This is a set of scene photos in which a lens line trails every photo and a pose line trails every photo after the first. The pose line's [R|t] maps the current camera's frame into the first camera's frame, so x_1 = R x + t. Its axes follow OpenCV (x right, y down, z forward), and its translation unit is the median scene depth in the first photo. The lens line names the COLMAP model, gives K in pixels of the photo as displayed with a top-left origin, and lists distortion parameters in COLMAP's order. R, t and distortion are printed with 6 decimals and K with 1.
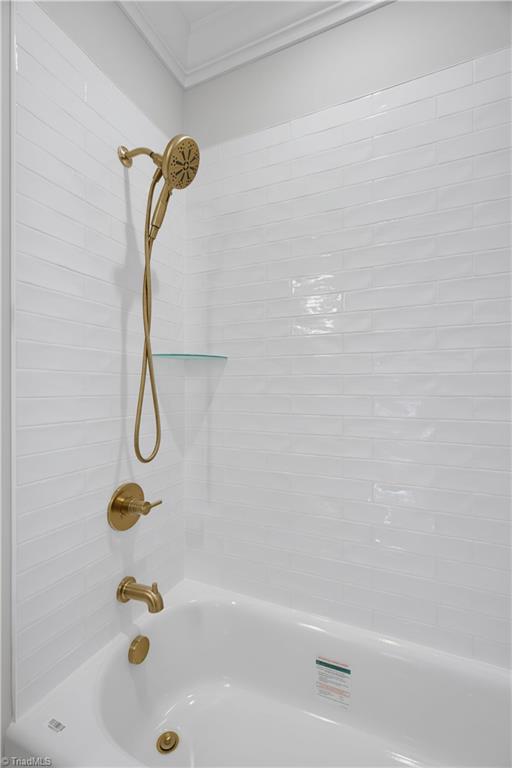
lens RADIAL K [[350.7, 0, 257.2], [0, 350.7, 385.5], [0, 0, 1]] dist [-0.004207, -0.001614]
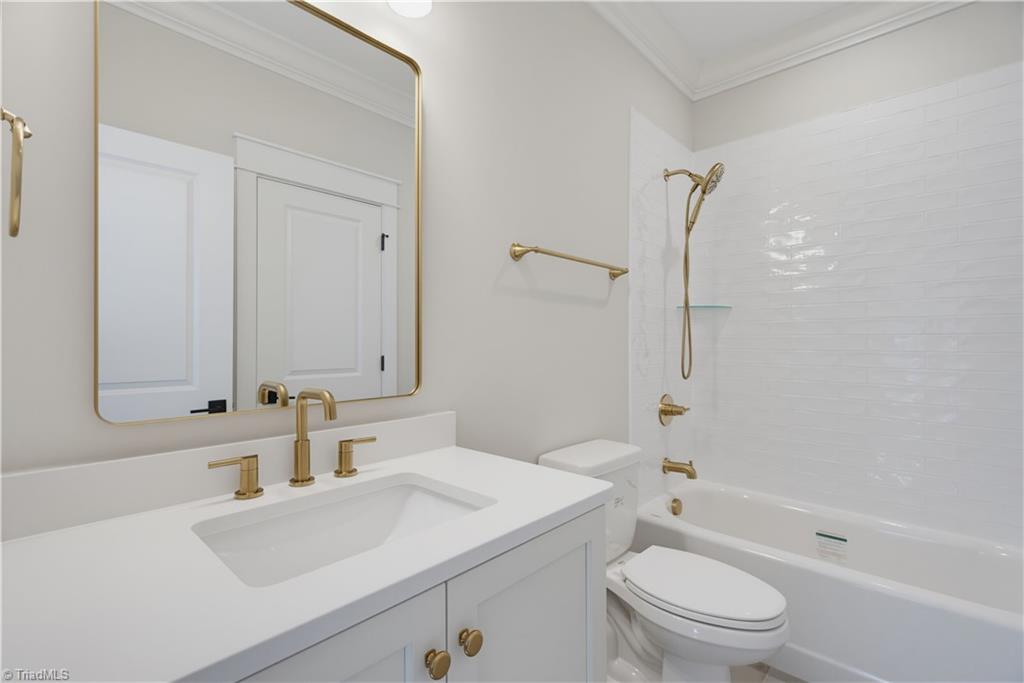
lens RADIAL K [[467.6, 0, 507.7], [0, 467.6, 342.4], [0, 0, 1]] dist [-0.004207, -0.001614]
pose [[0.938808, -0.004331, -0.344412, -0.326653], [0.003280, 0.999988, -0.003634, 0.065810], [0.344424, 0.002282, 0.938811, -1.094295]]
